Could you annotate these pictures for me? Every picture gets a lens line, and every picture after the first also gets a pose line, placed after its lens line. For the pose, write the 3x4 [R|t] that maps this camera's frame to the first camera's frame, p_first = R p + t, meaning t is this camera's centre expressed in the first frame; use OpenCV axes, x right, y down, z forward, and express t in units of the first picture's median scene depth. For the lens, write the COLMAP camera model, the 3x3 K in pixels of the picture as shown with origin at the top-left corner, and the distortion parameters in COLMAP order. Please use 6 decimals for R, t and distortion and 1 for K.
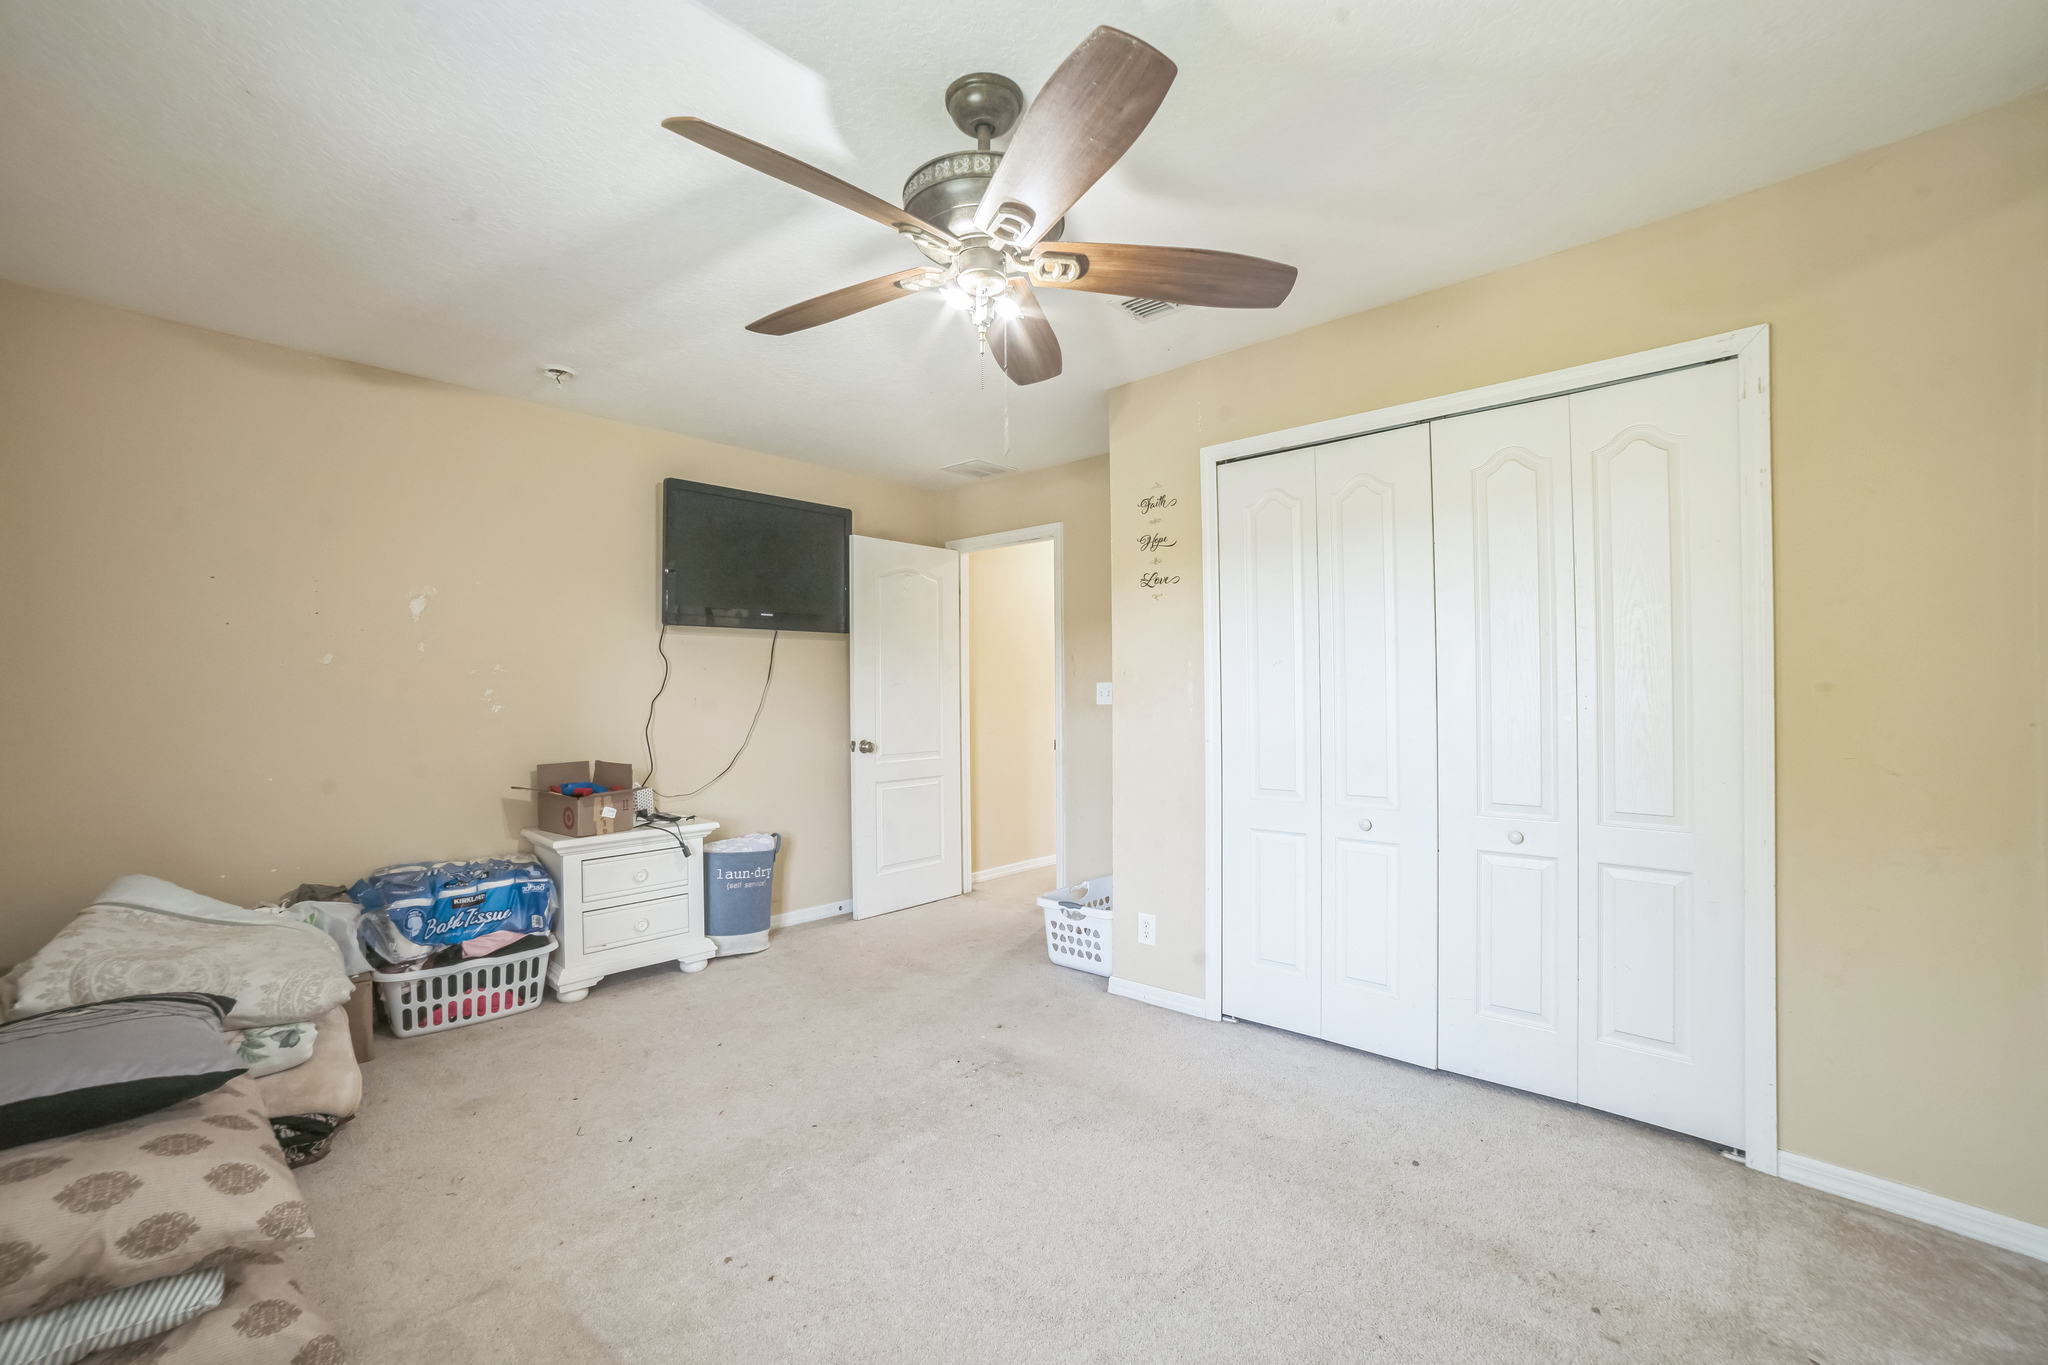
lens RADIAL K [[850.4, 0, 1031.1], [0, 850.4, 679.6], [0, 0, 1]] dist [0.000156, 0.000222]
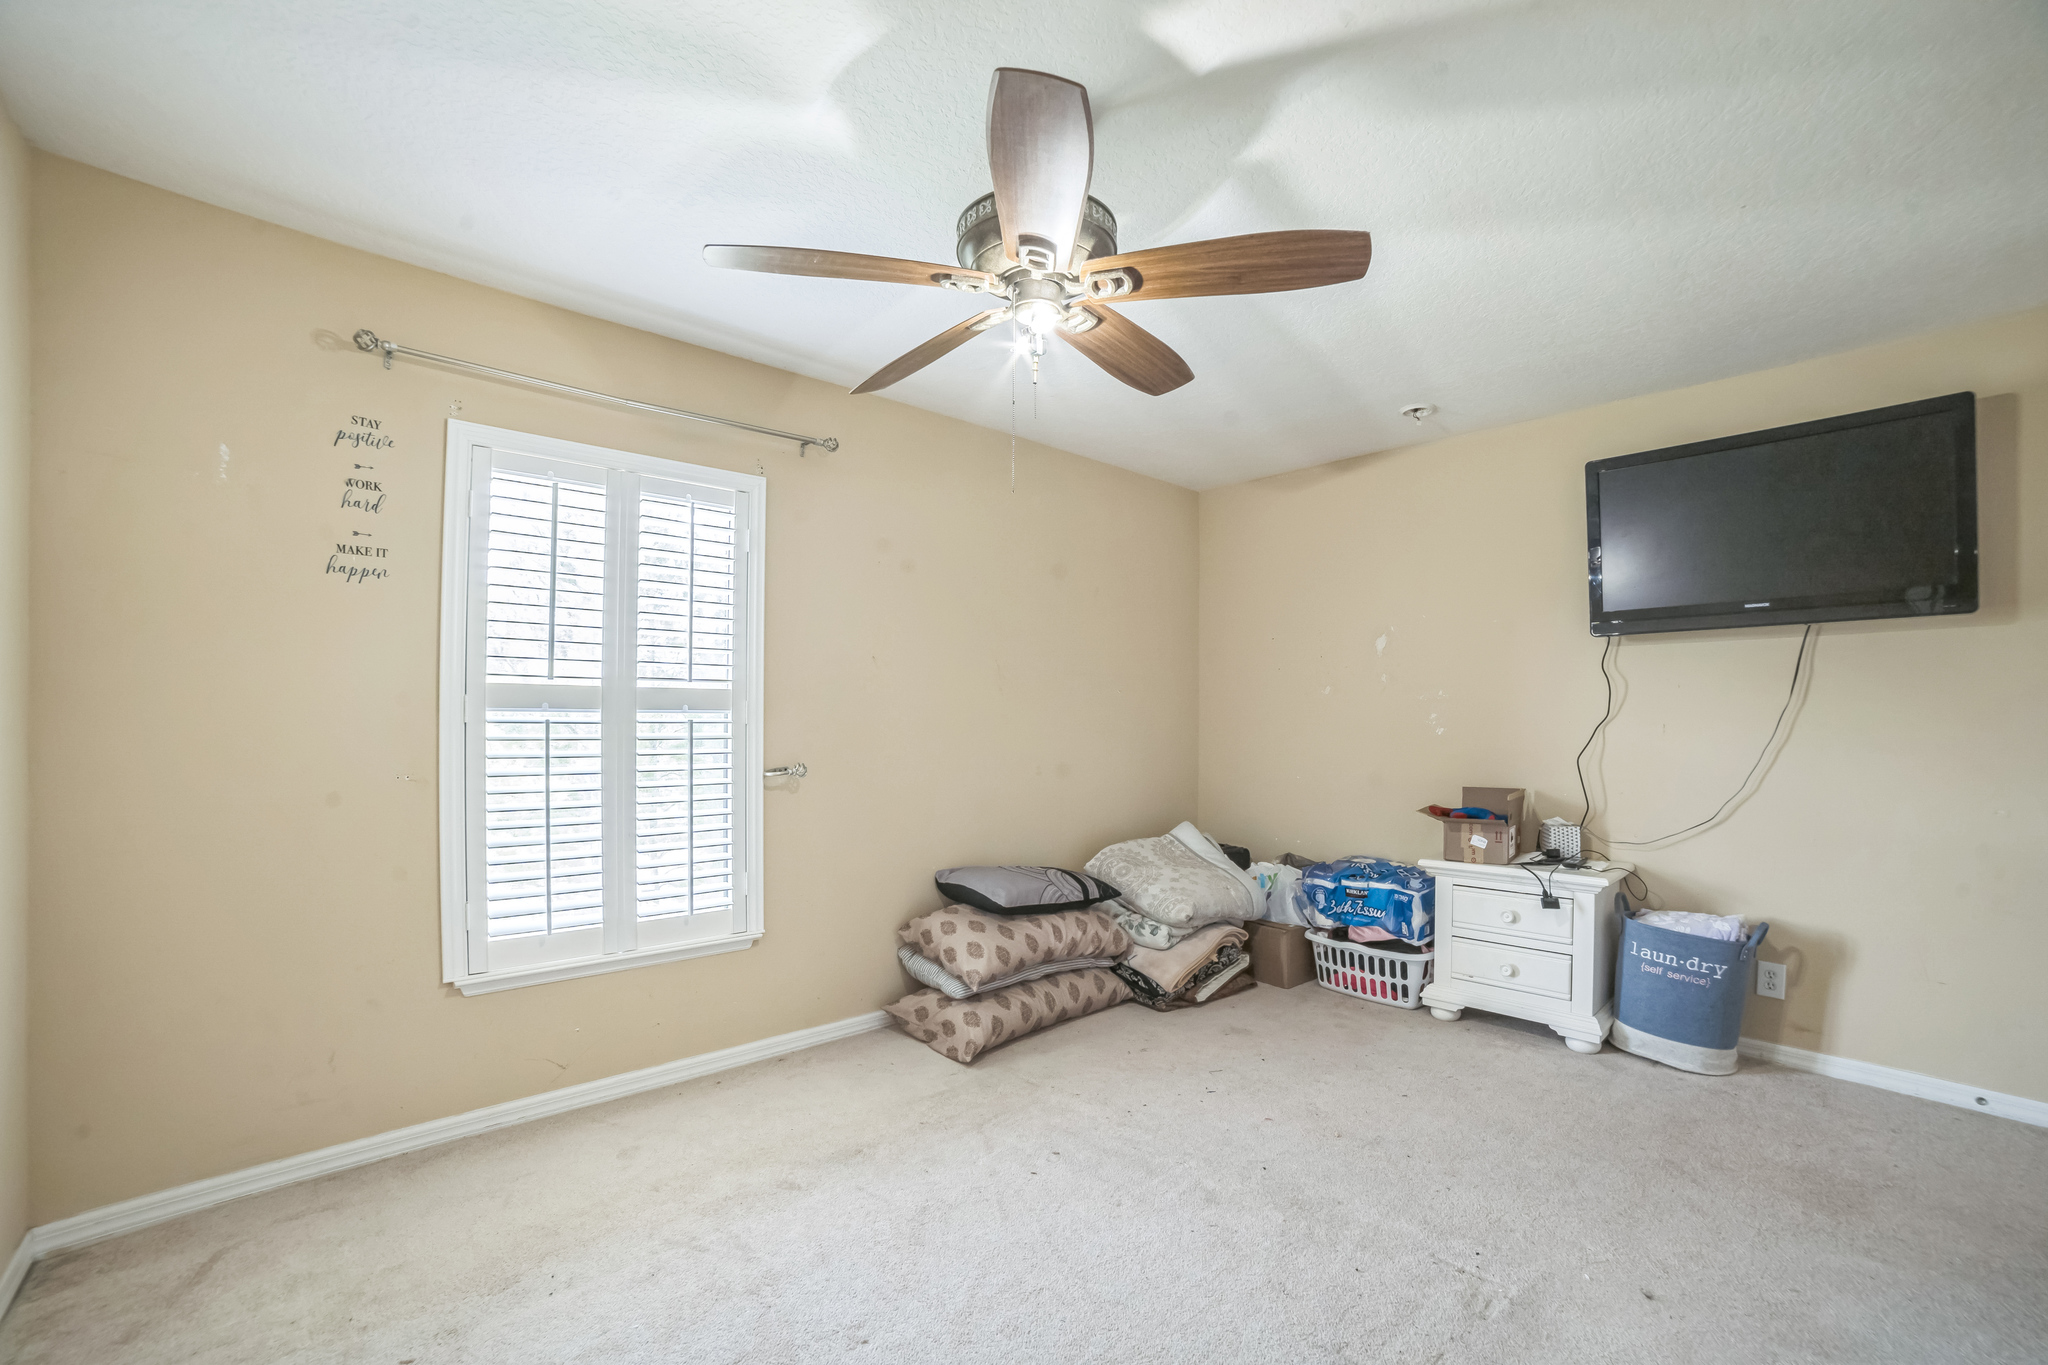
lens RADIAL K [[912.8, 0, 1009.8], [0, 912.8, 705.3], [0, 0, 1]] dist [-0.030389, 0.000466]
pose [[-0.060669, -0.006991, -0.998133, 0.583520], [0.014031, 0.999871, -0.007856, 0.002907], [0.998059, -0.014482, -0.060563, 0.559160]]
